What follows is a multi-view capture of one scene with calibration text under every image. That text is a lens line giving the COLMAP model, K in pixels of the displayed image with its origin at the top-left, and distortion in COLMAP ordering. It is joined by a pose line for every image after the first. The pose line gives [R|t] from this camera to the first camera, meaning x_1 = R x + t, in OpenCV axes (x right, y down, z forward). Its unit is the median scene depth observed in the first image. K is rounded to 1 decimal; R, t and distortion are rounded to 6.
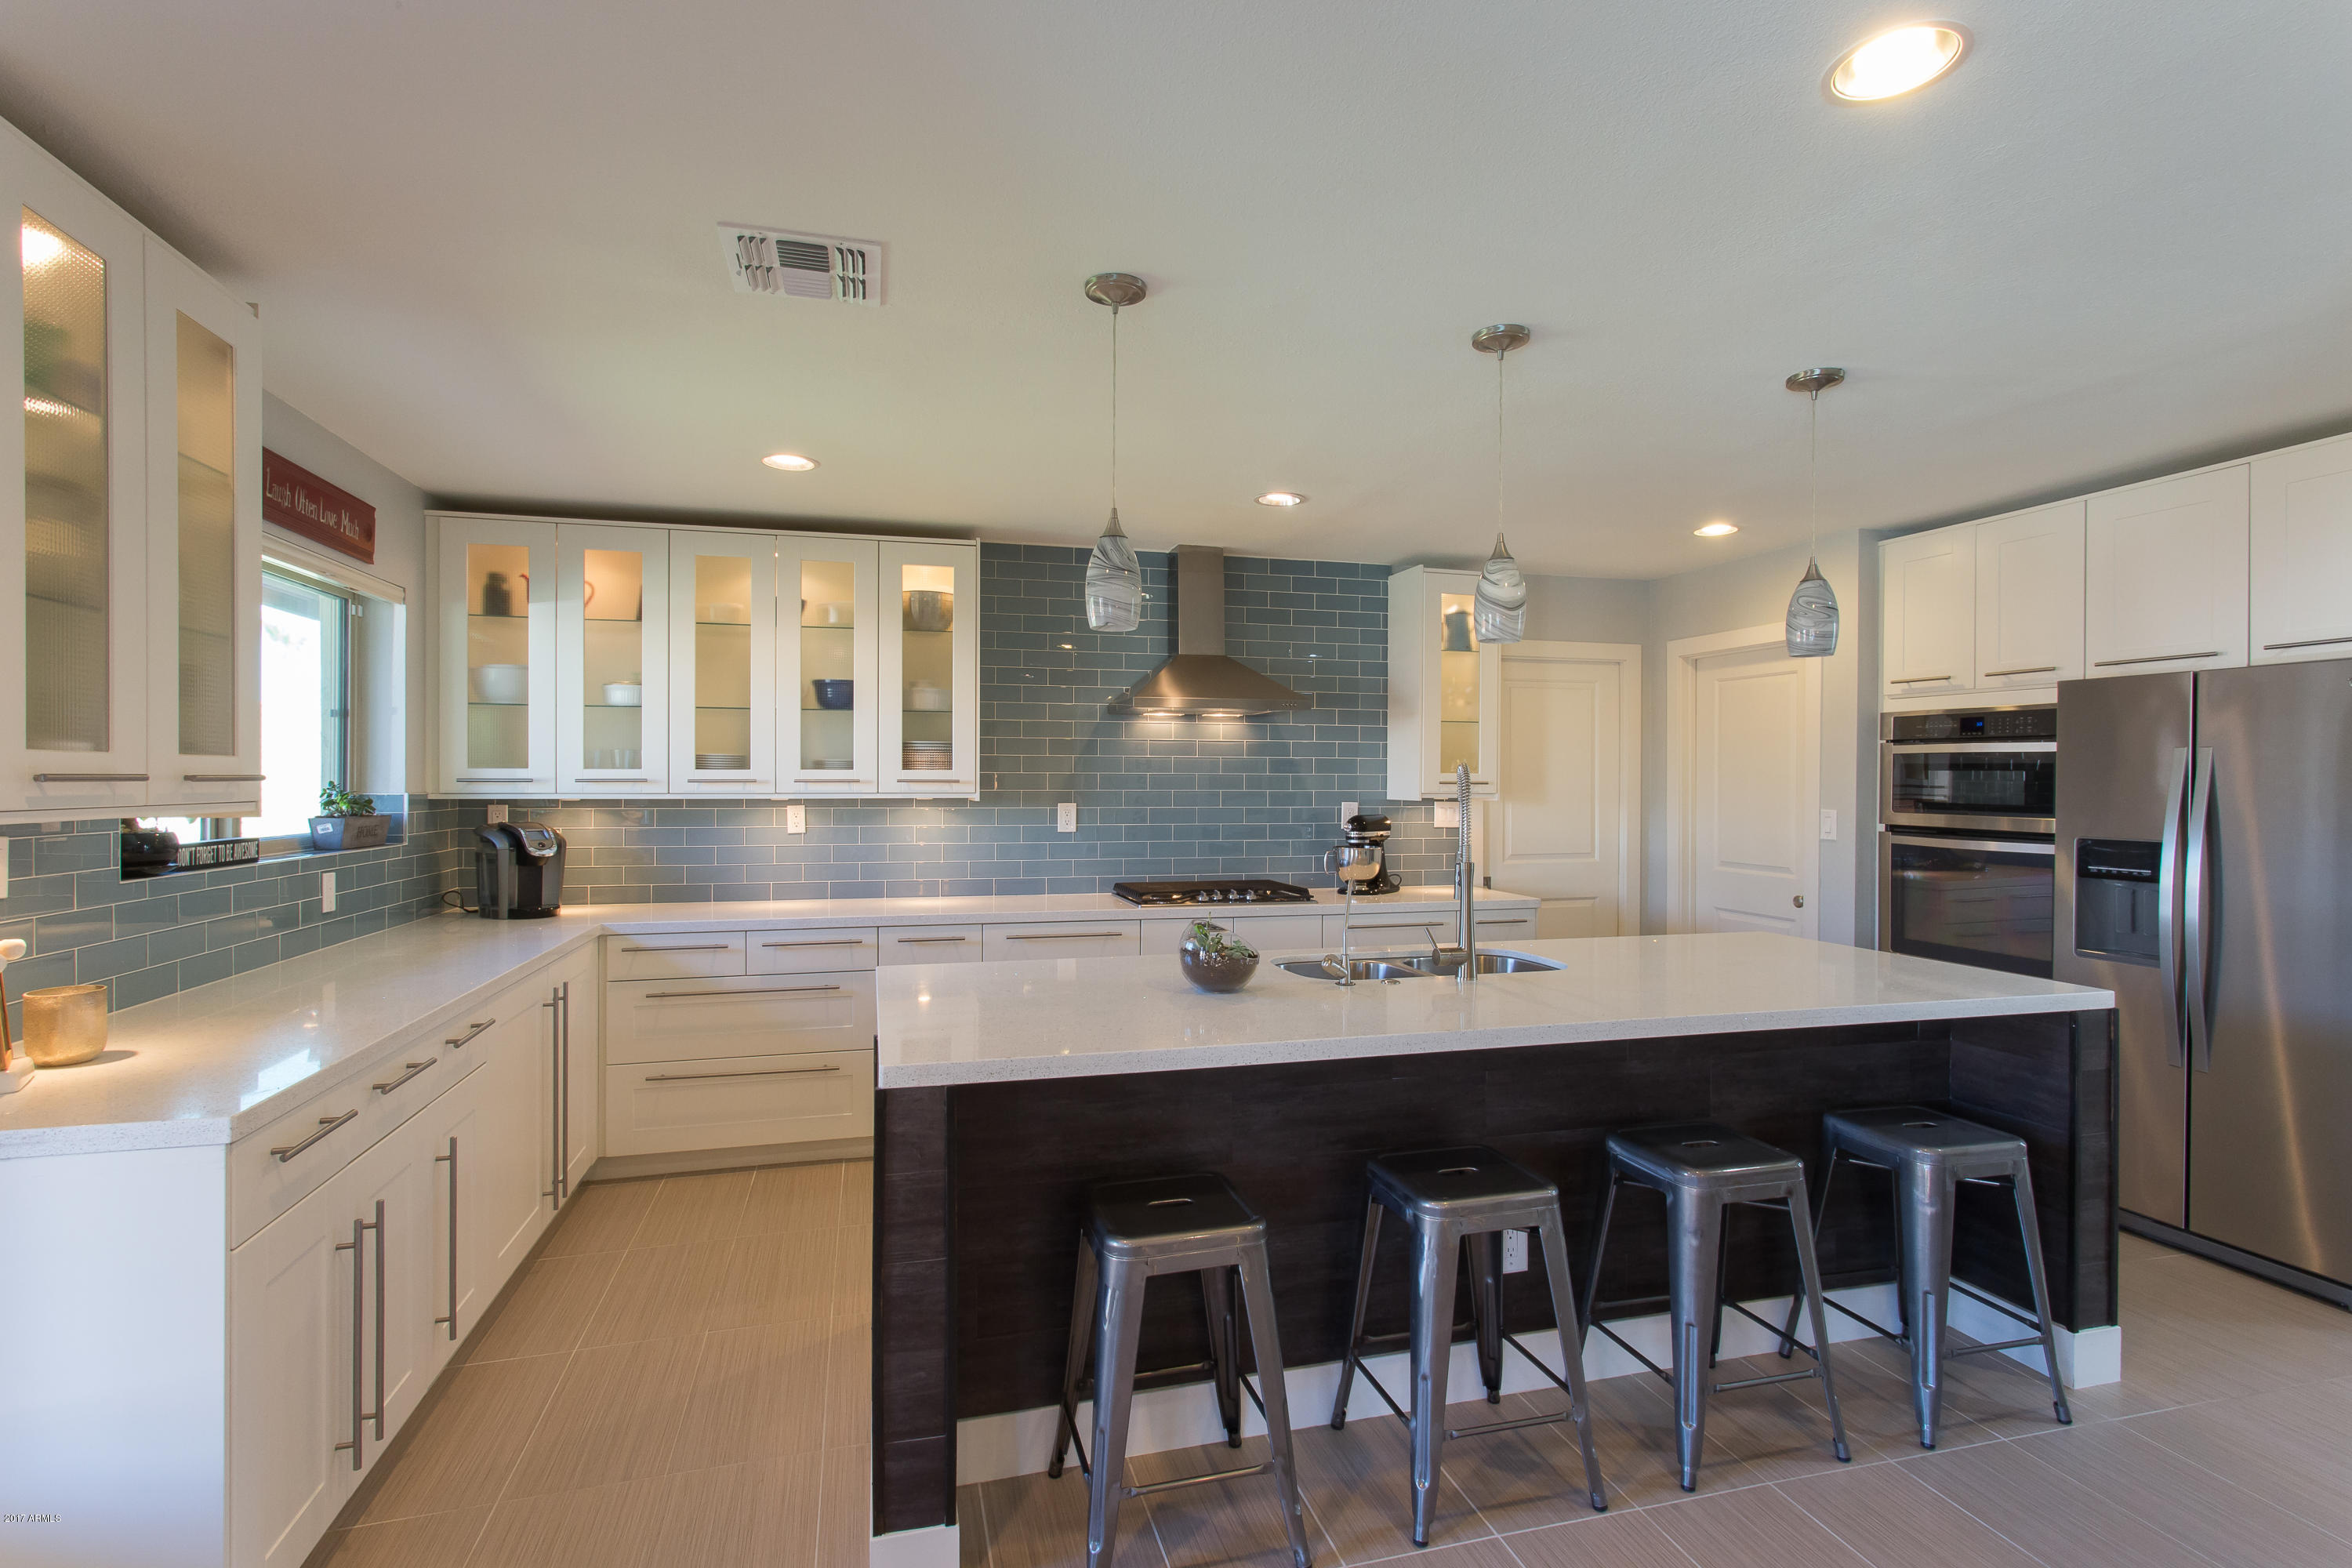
lens RADIAL K [[1143.6, 0, 1176.0], [0, 1143.6, 784.0], [0, 0, 1]] dist [-0.003650, -0.000302]
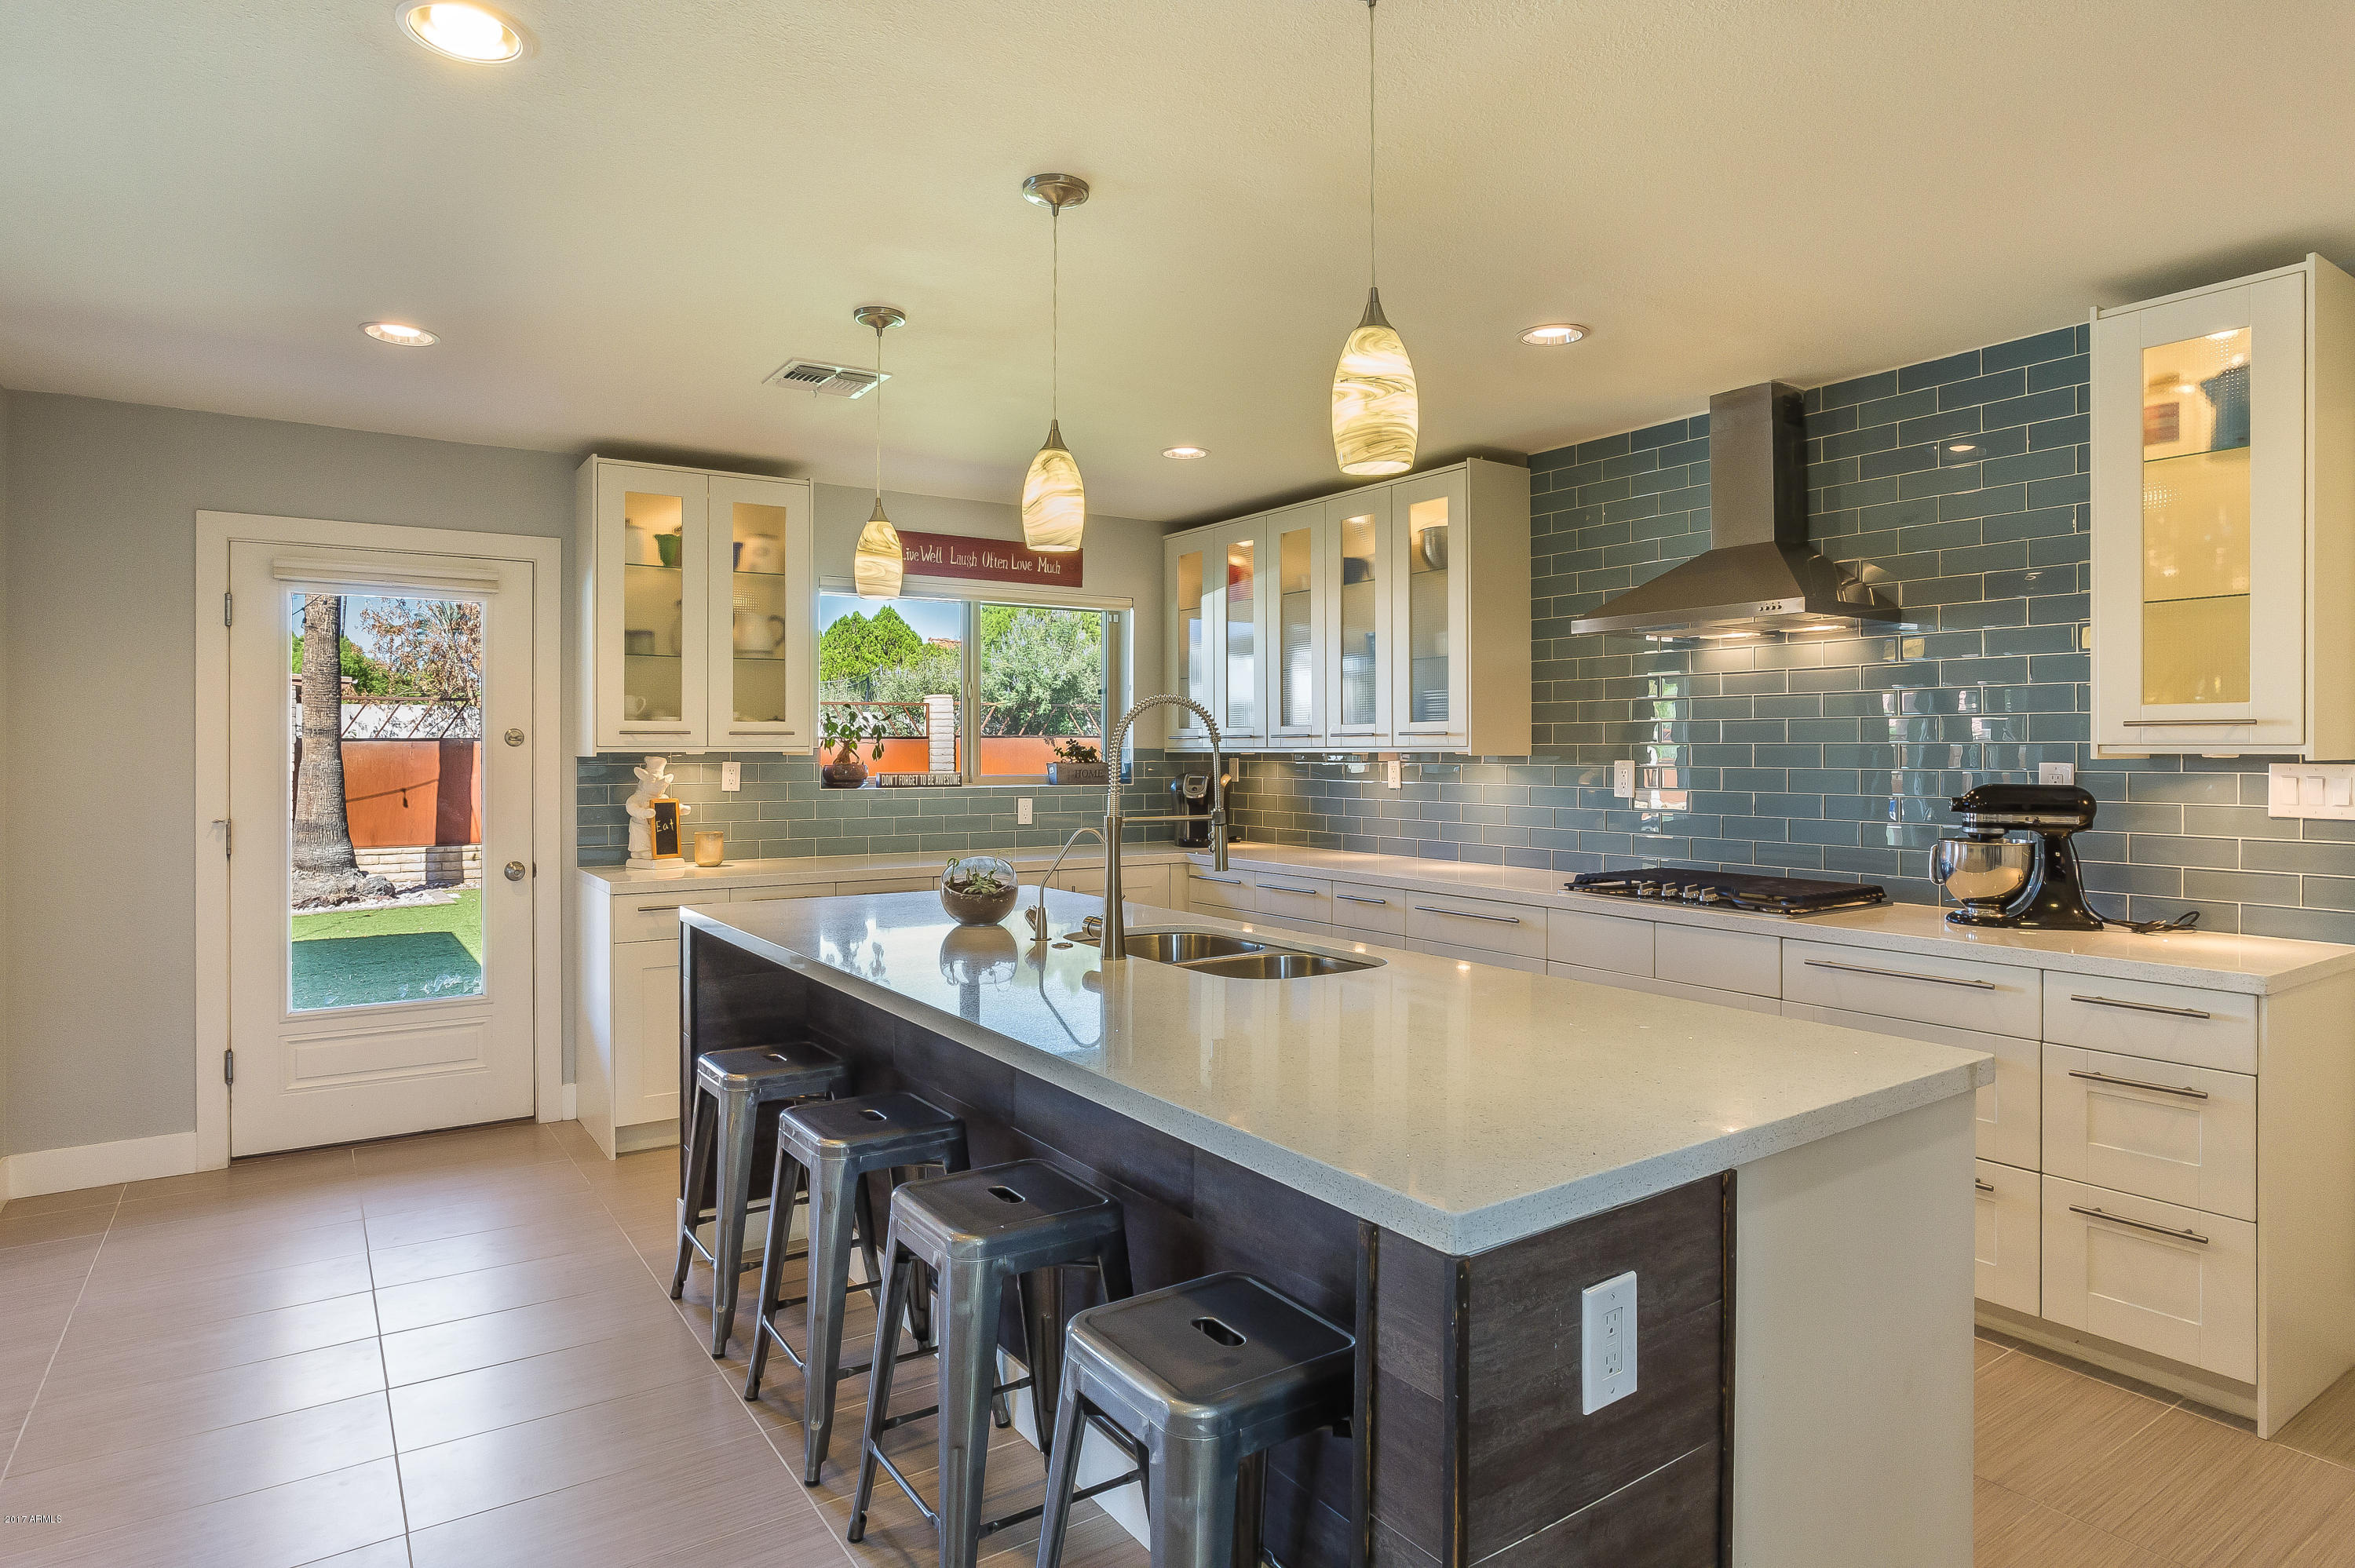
lens RADIAL K [[1330.2, 0, 1112.8], [0, 1330.2, 747.4], [0, 0, 1]] dist [-0.000787, -0.000180]
pose [[0.302769, -0.004173, -0.953055, 0.682016], [0.001037, 0.999991, -0.004049, 0.011457], [0.953063, 0.000238, 0.302771, 0.401410]]
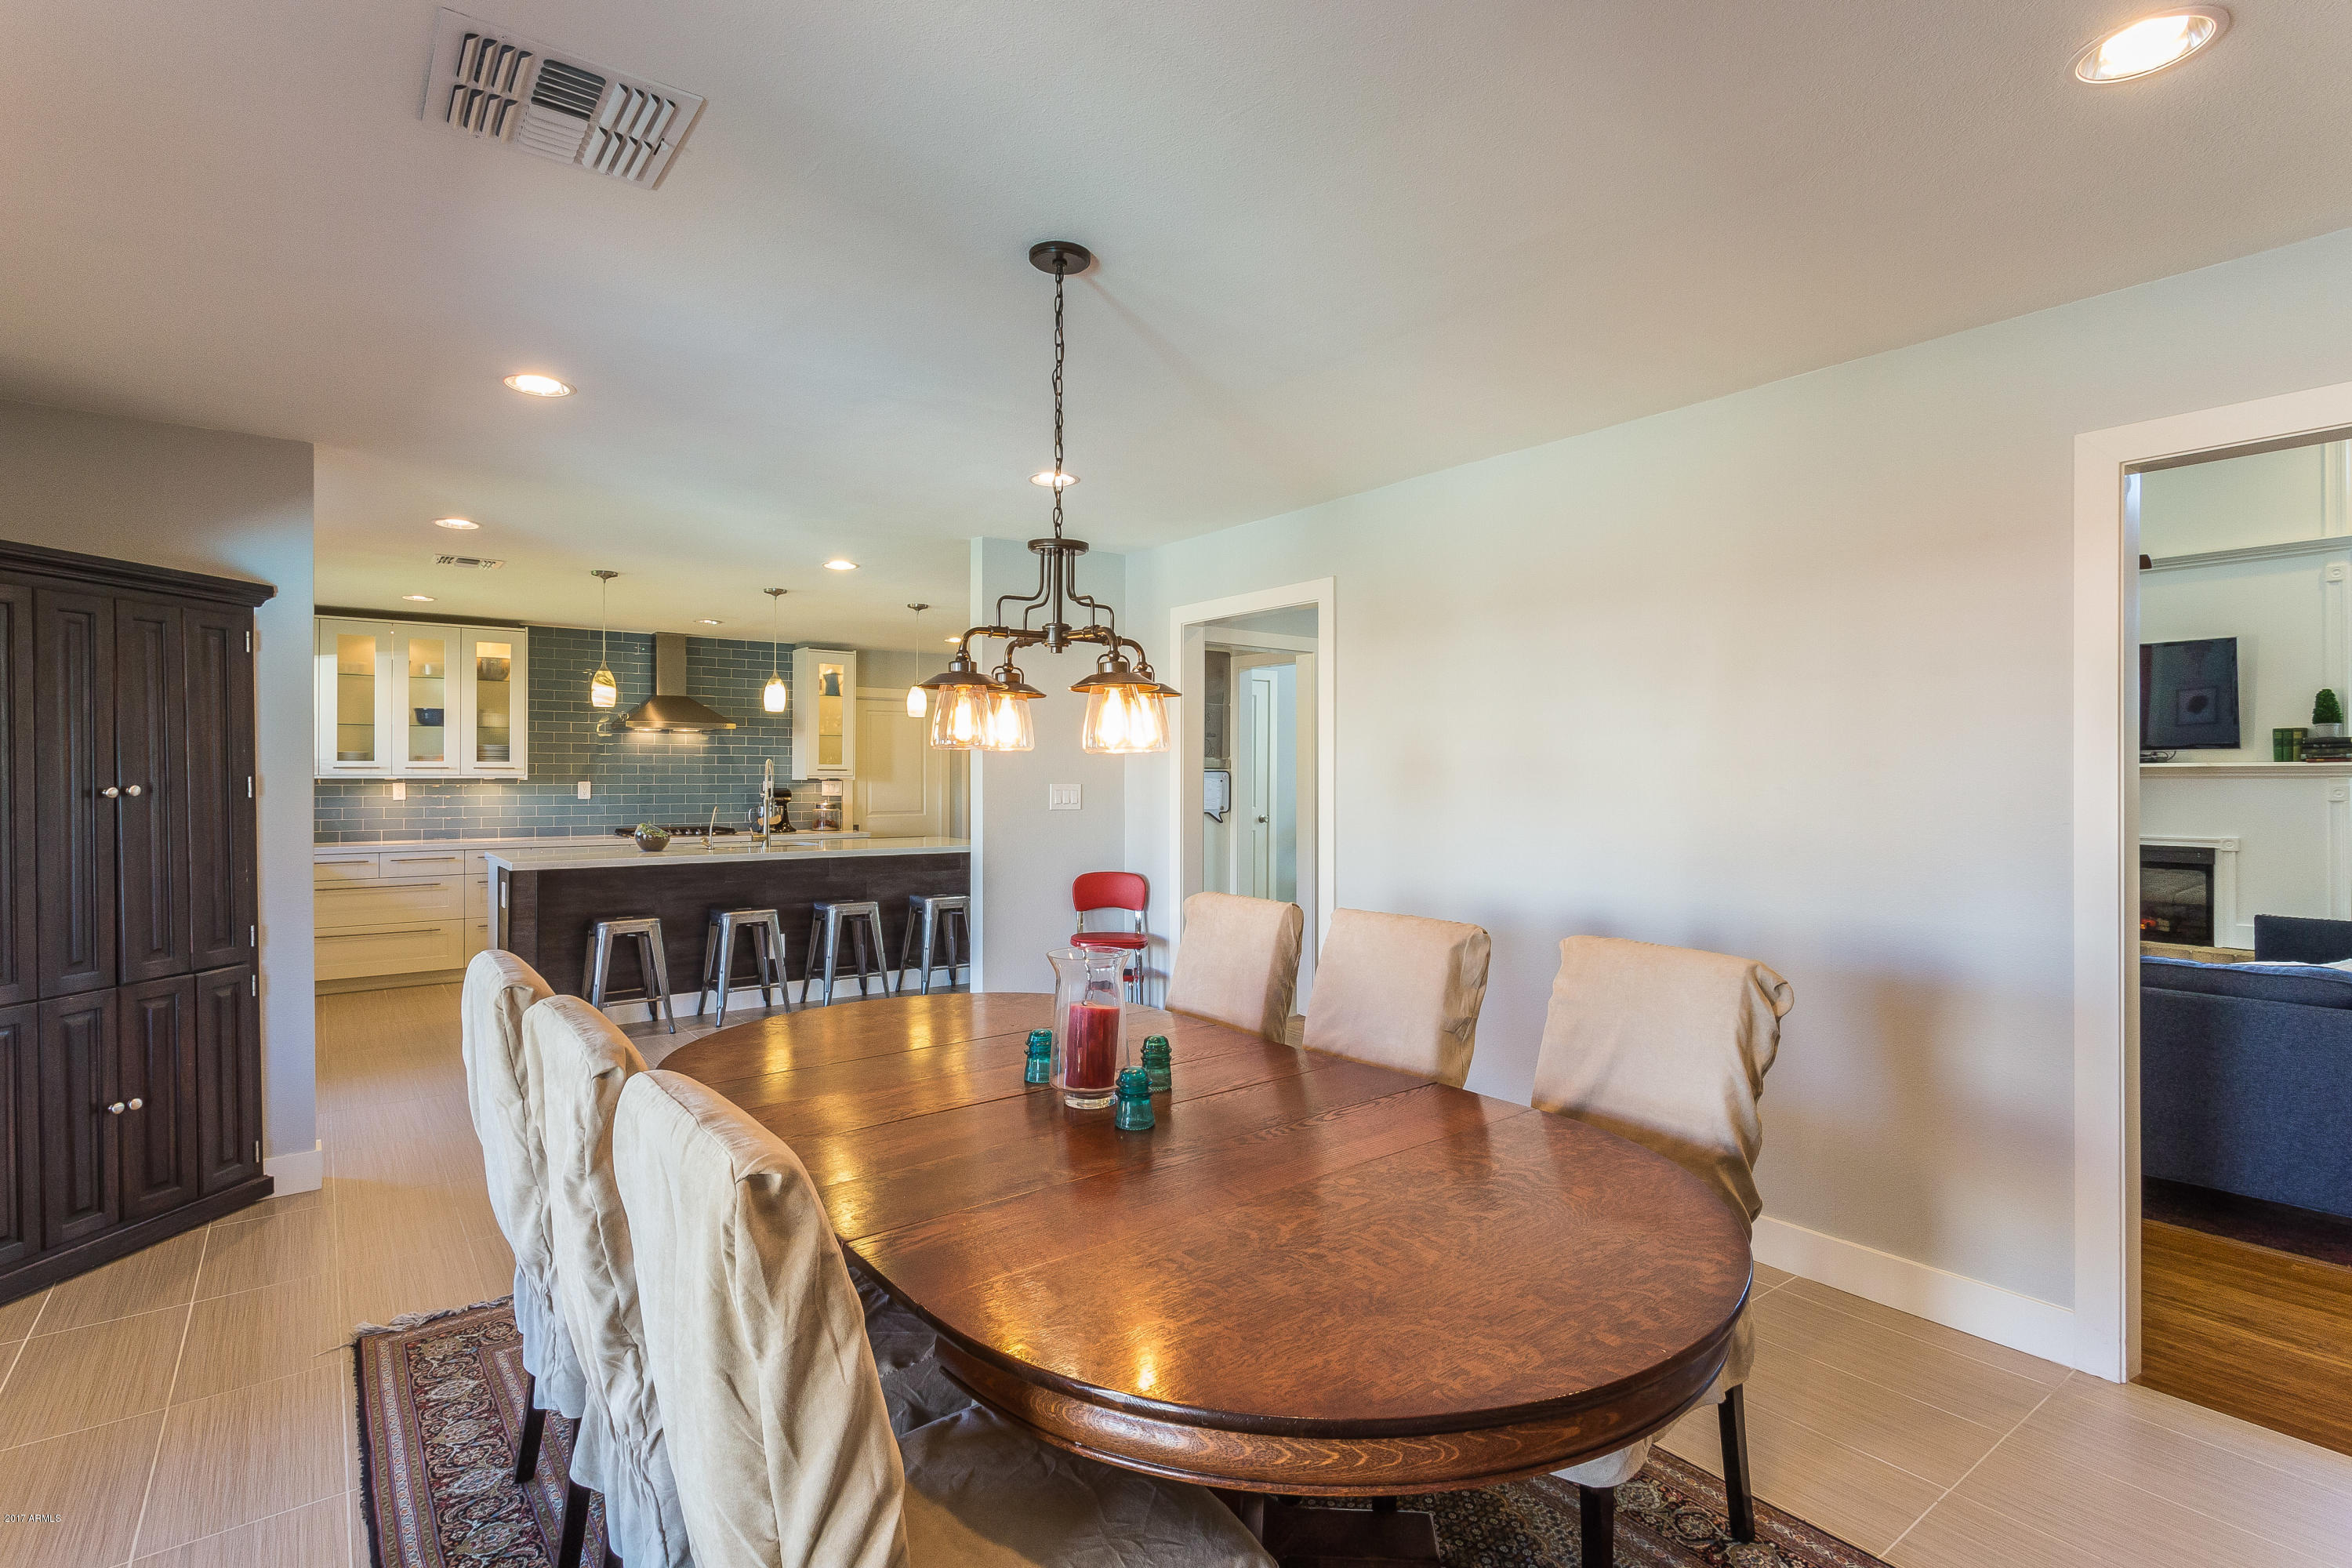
lens RADIAL K [[1143.6, 0, 1176.0], [0, 1143.6, 784.0], [0, 0, 1]] dist [-0.003650, -0.000302]
pose [[0.928812, -0.002435, 0.370544, 0.091783], [-0.000045, 0.999978, 0.006684, 0.009233], [-0.370552, -0.006225, 0.928791, -0.898643]]
